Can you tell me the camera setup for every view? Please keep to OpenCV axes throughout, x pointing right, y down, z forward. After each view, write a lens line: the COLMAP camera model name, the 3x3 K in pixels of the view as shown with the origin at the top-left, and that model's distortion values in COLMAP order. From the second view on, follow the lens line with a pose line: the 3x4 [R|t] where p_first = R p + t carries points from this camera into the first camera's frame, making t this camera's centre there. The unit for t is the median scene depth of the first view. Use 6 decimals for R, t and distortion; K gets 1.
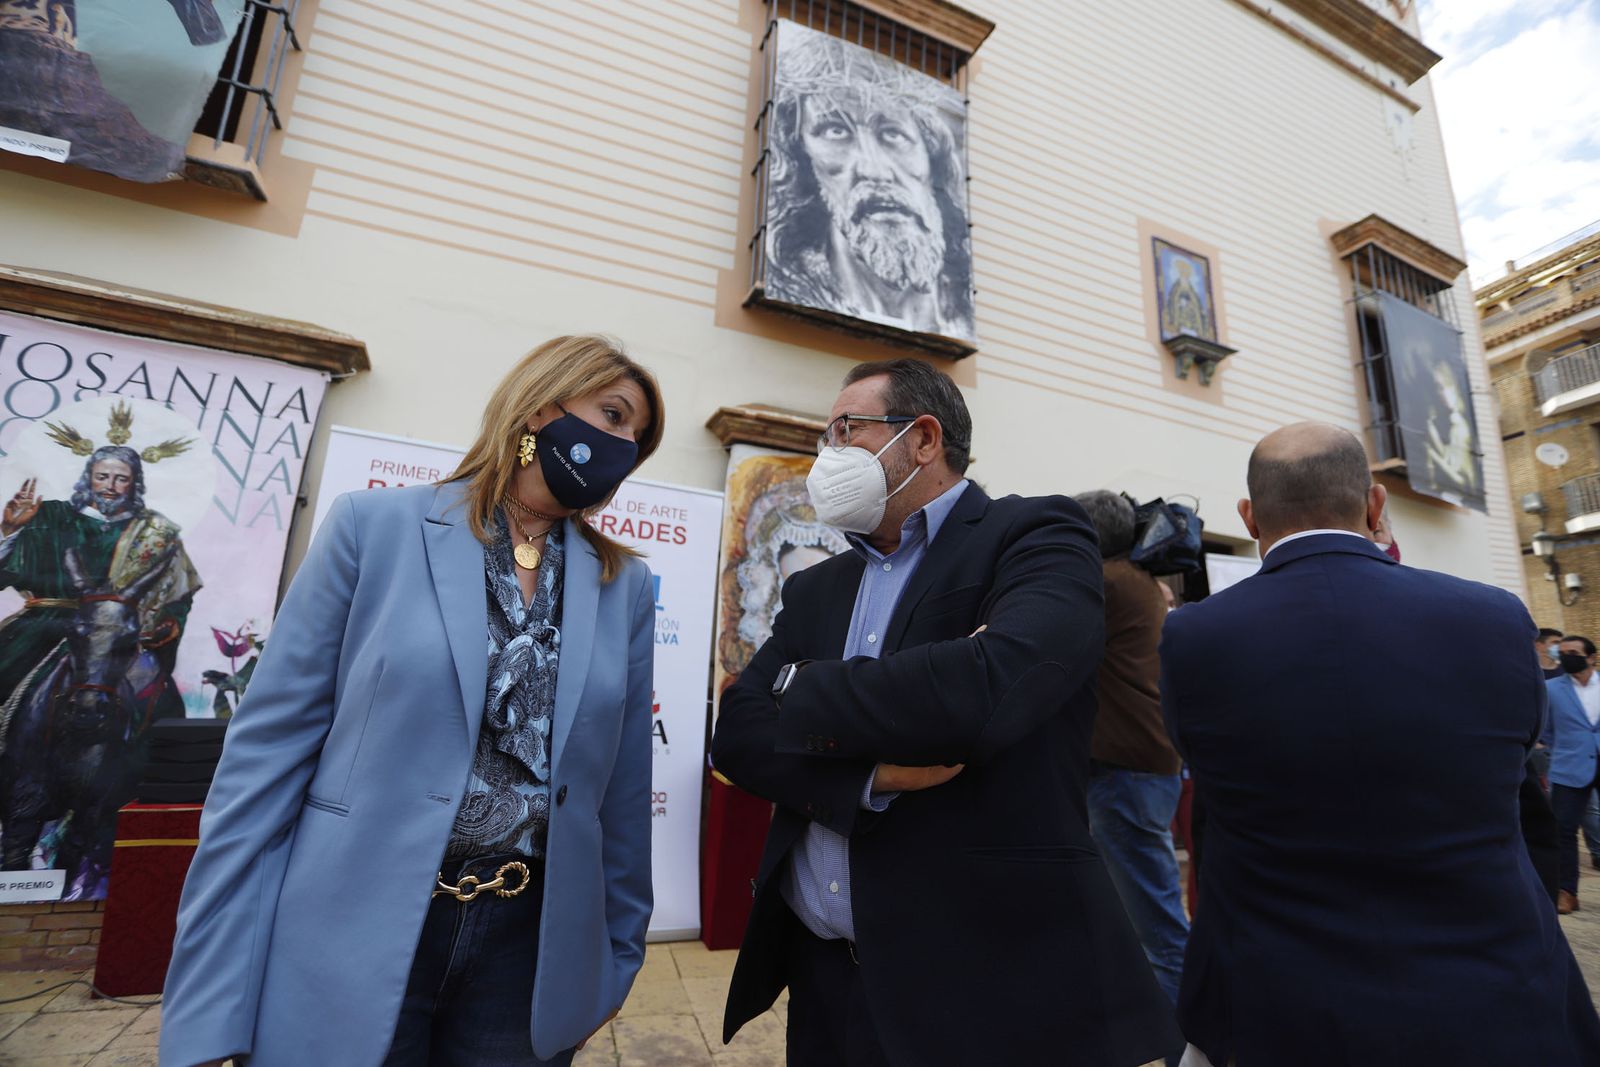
lens RADIAL K [[779.5, 0, 803.0], [0, 779.5, 537.8], [0, 0, 1]] dist [-0.064680, 0.022411]
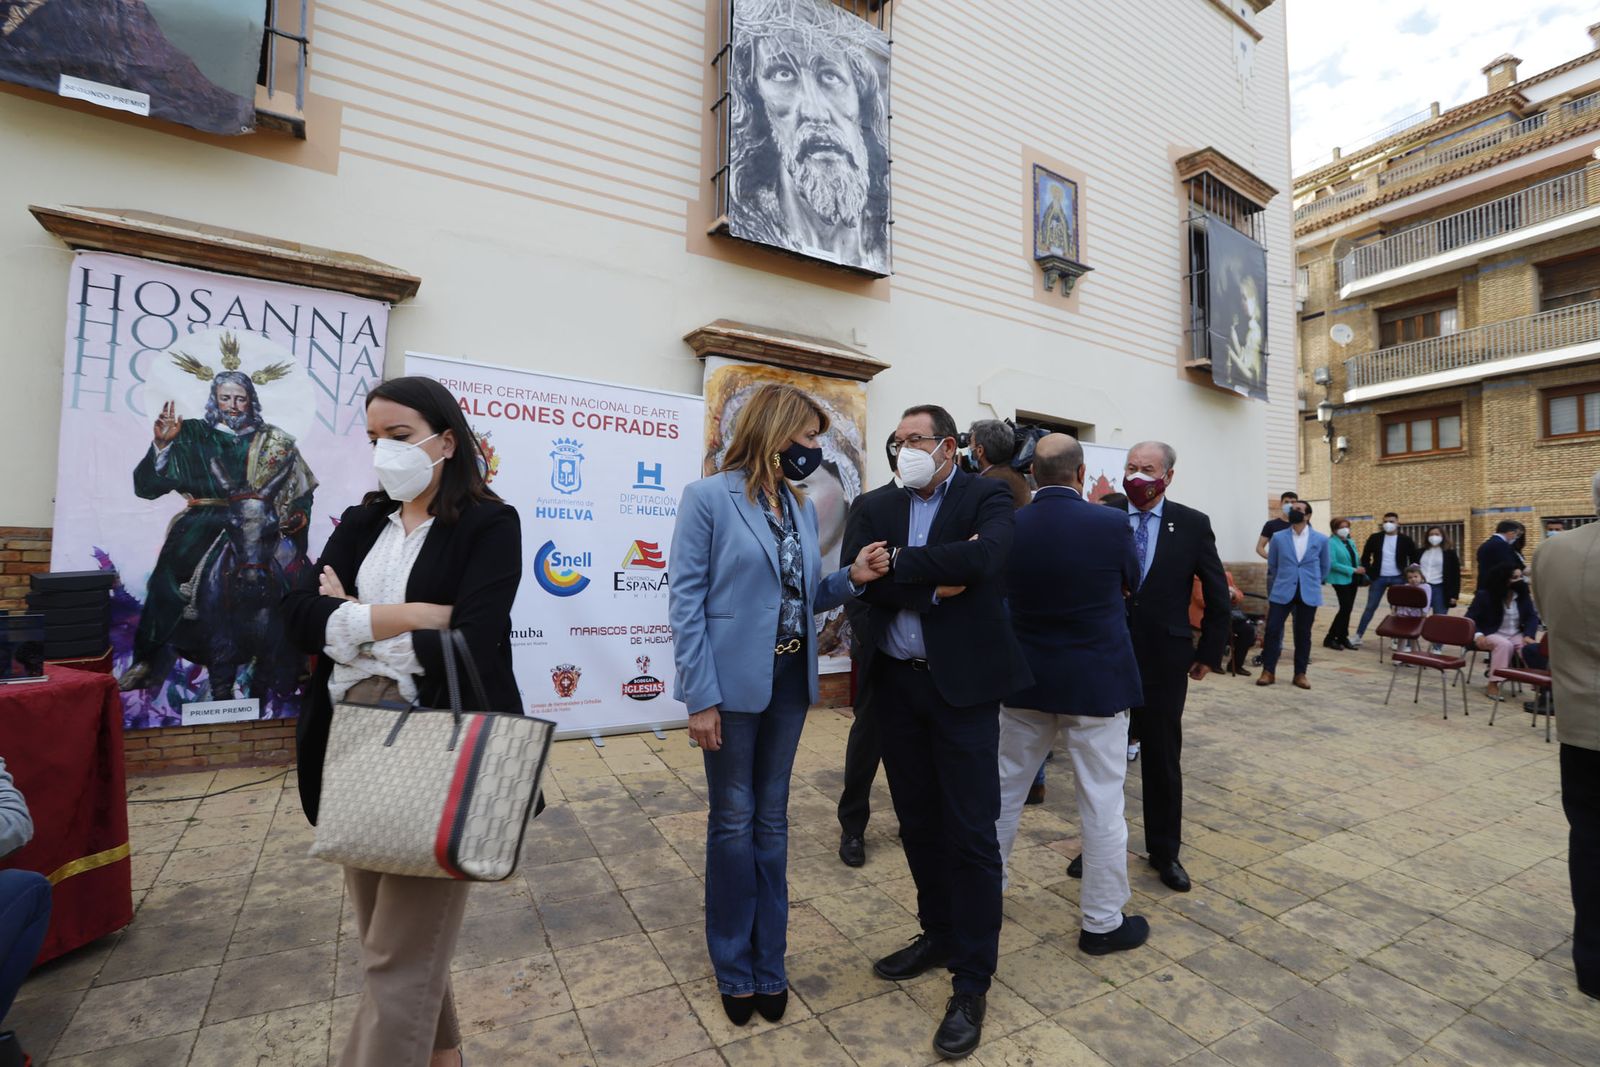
lens RADIAL K [[779.5, 0, 803.9], [0, 779.5, 539.3], [0, 0, 1]] dist [-0.064680, 0.022411]
pose [[0.985243, -0.021581, 0.169798, -0.153230], [-0.012134, 0.980717, 0.195057, -0.075107], [-0.170733, -0.194238, 0.965982, -0.280888]]
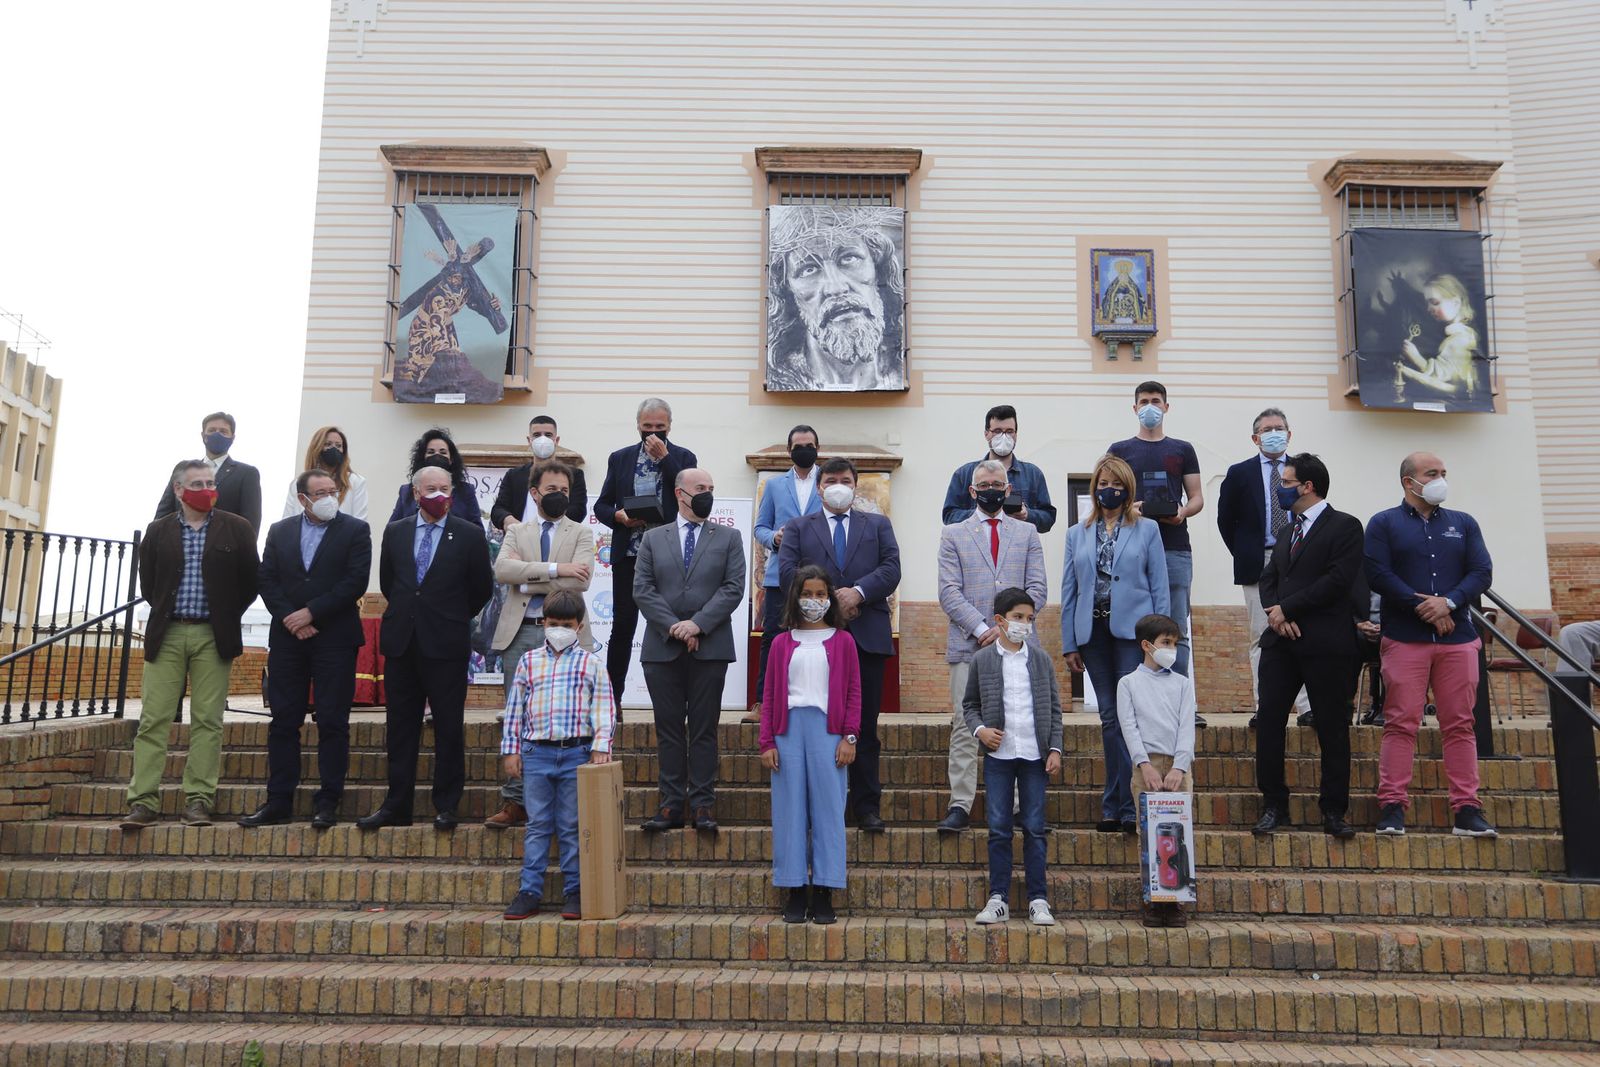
lens RADIAL K [[1492.5, 0, 793.5], [0, 1492.5, 544.8], [0, 0, 1]] dist [0.031026, 0.000000]
pose [[0.908795, -0.100859, -0.404870, 1.412936], [0.114283, 0.993407, 0.009055, 0.032907], [0.401287, -0.054499, 0.914329, -2.249580]]
